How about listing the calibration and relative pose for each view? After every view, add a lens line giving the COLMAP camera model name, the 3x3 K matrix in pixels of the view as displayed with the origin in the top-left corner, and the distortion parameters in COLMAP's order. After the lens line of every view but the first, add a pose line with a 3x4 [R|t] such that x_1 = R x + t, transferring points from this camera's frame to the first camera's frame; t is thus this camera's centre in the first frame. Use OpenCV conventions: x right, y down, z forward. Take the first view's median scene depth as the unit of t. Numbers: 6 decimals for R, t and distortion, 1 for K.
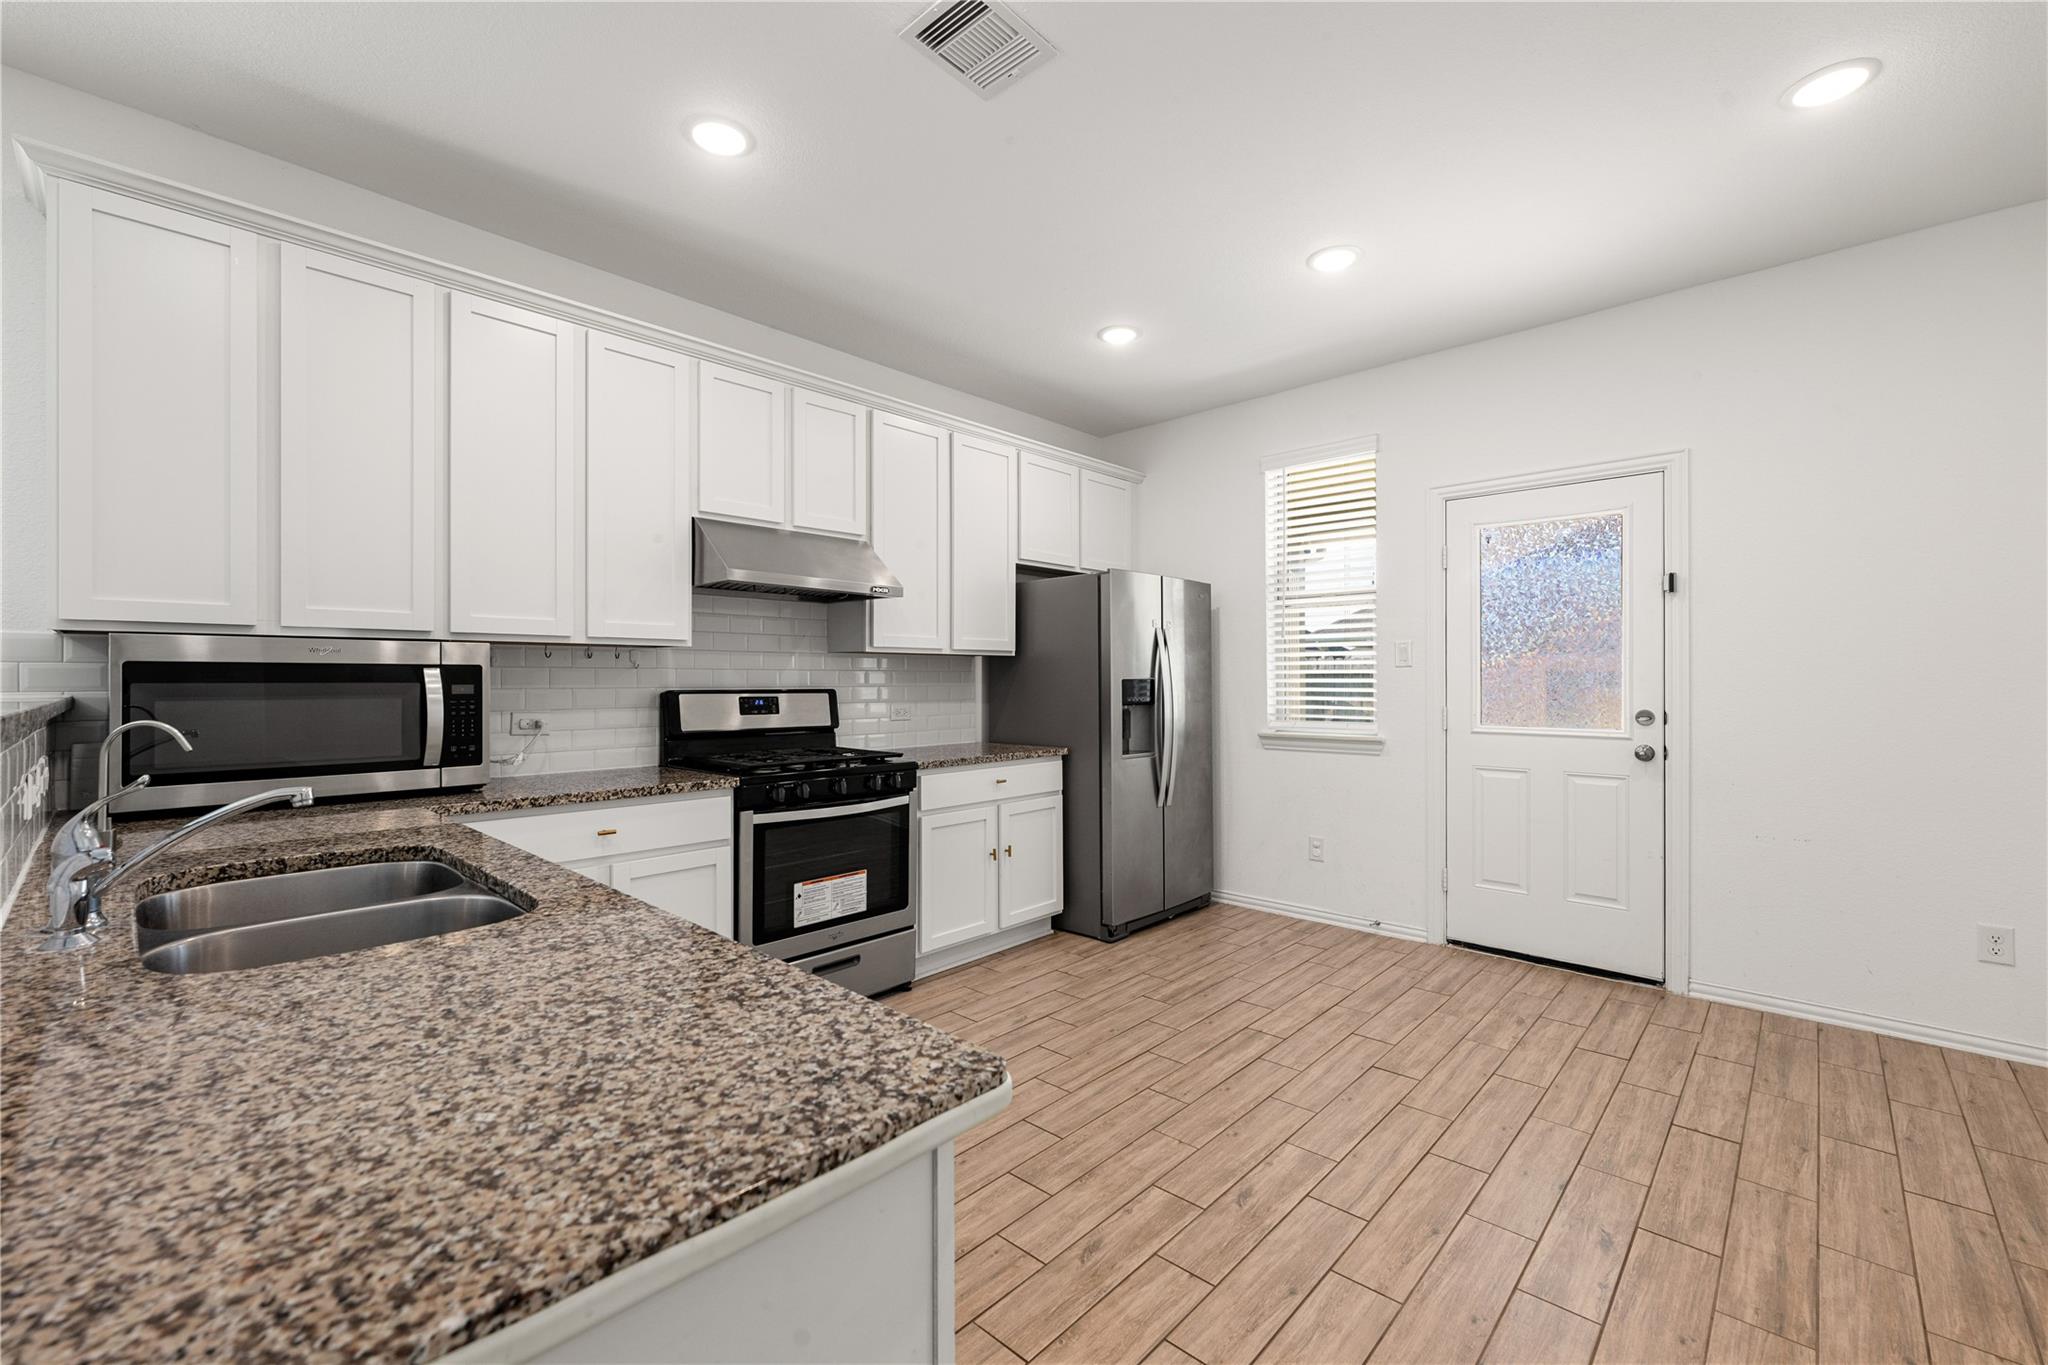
lens RADIAL K [[844.7, 0, 1021.0], [0, 844.7, 681.5], [0, 0, 1]] dist [0.001370, 0.000255]
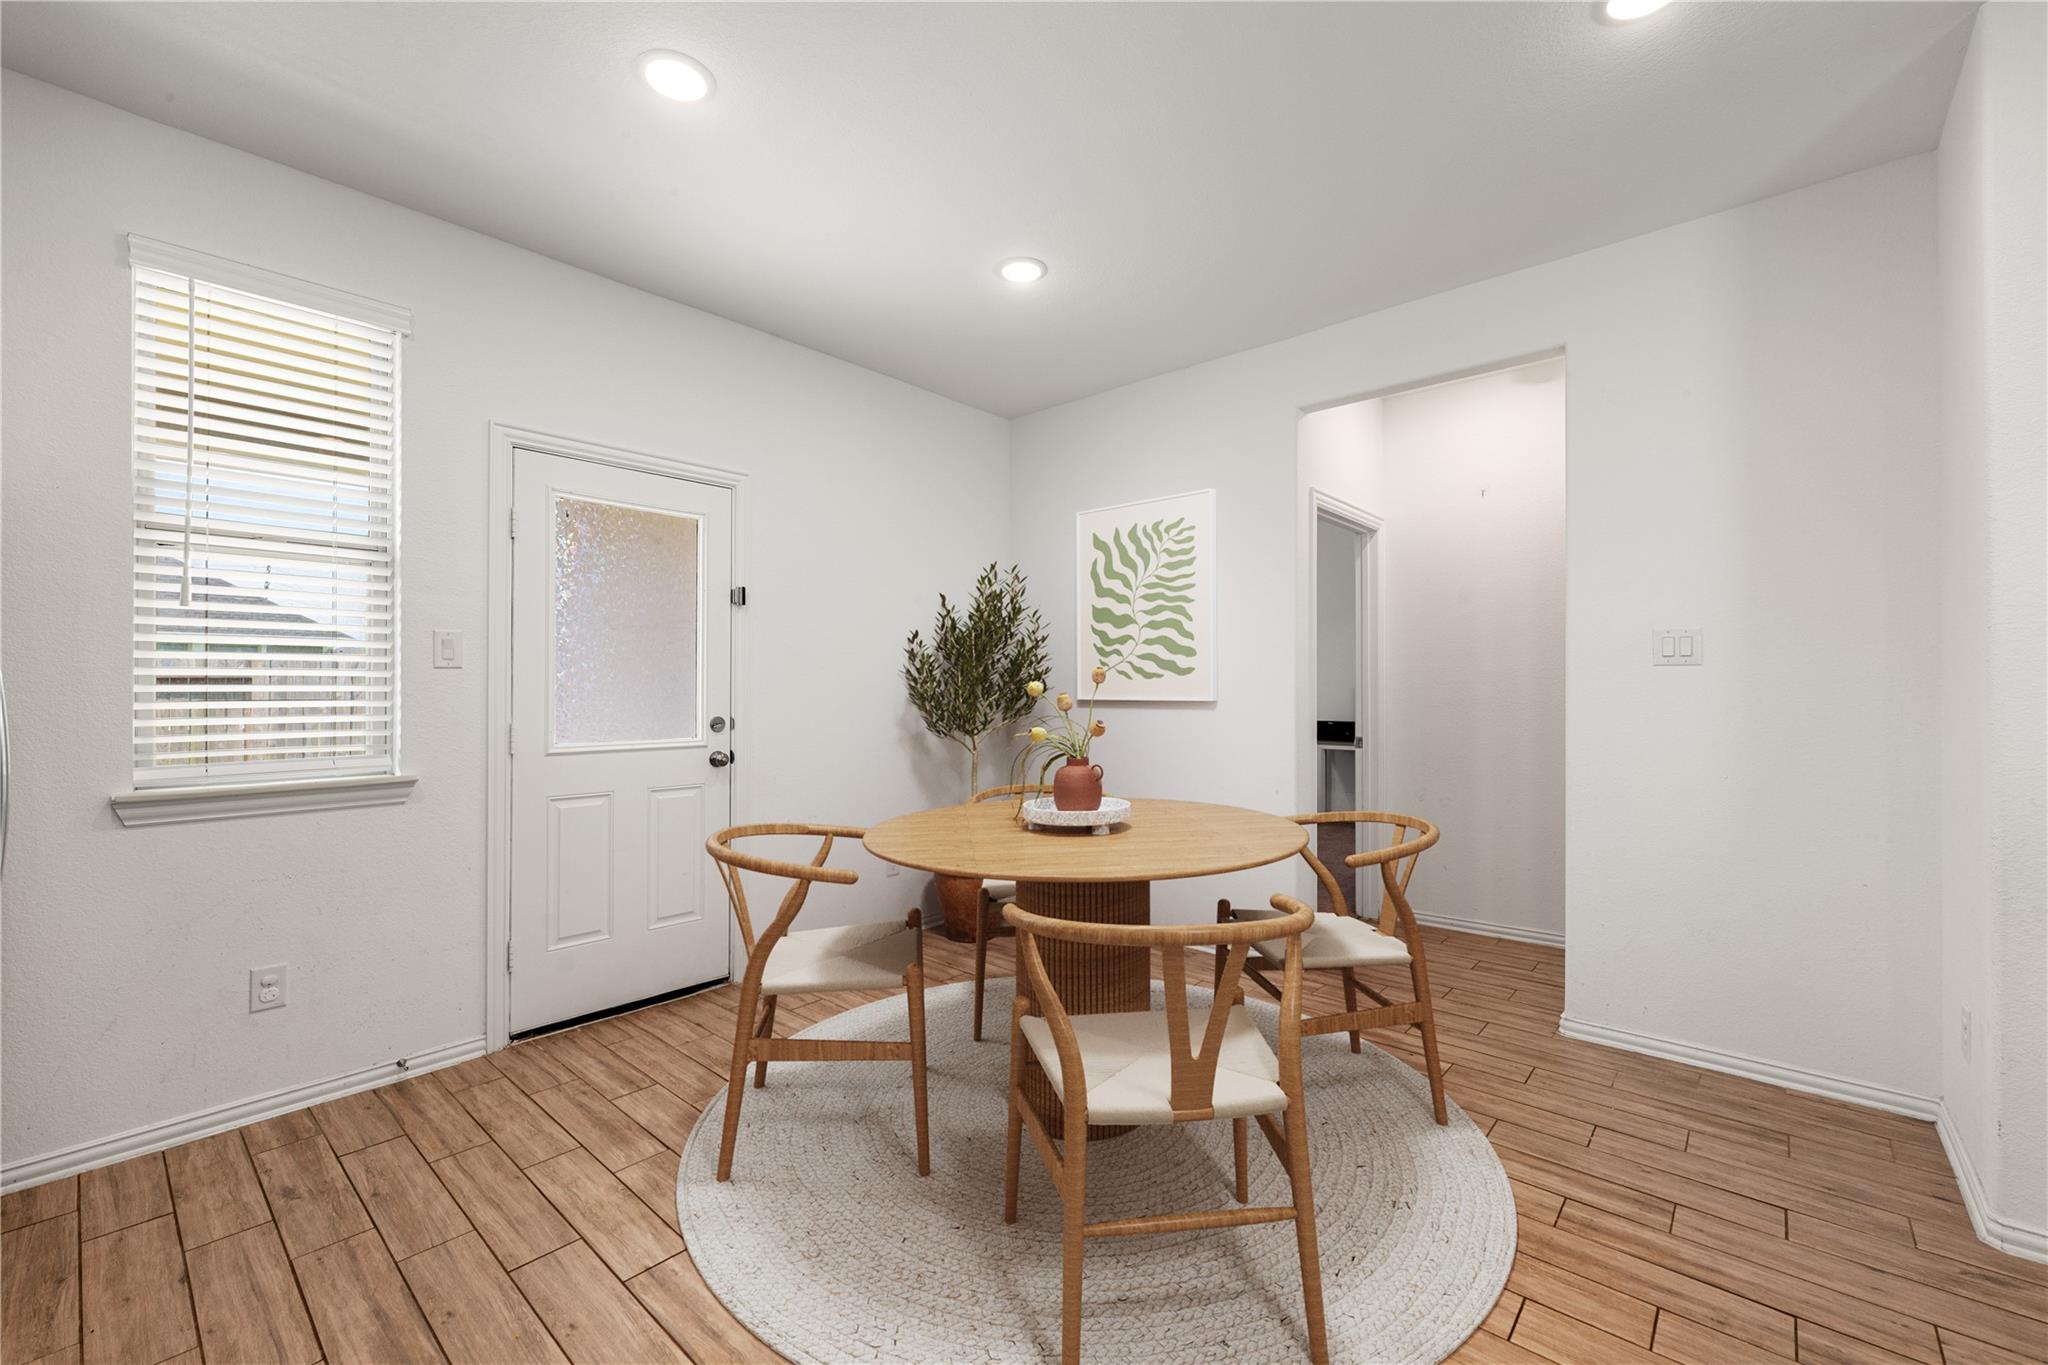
lens RADIAL K [[844.7, 0, 1021.0], [0, 844.7, 681.5], [0, 0, 1]] dist [0.001370, 0.000255]
pose [[-0.025014, 0.005316, 0.999673, -0.267270], [0.000272, 0.999986, -0.005311, -0.003138], [-0.999687, 0.000139, -0.025015, 0.604543]]
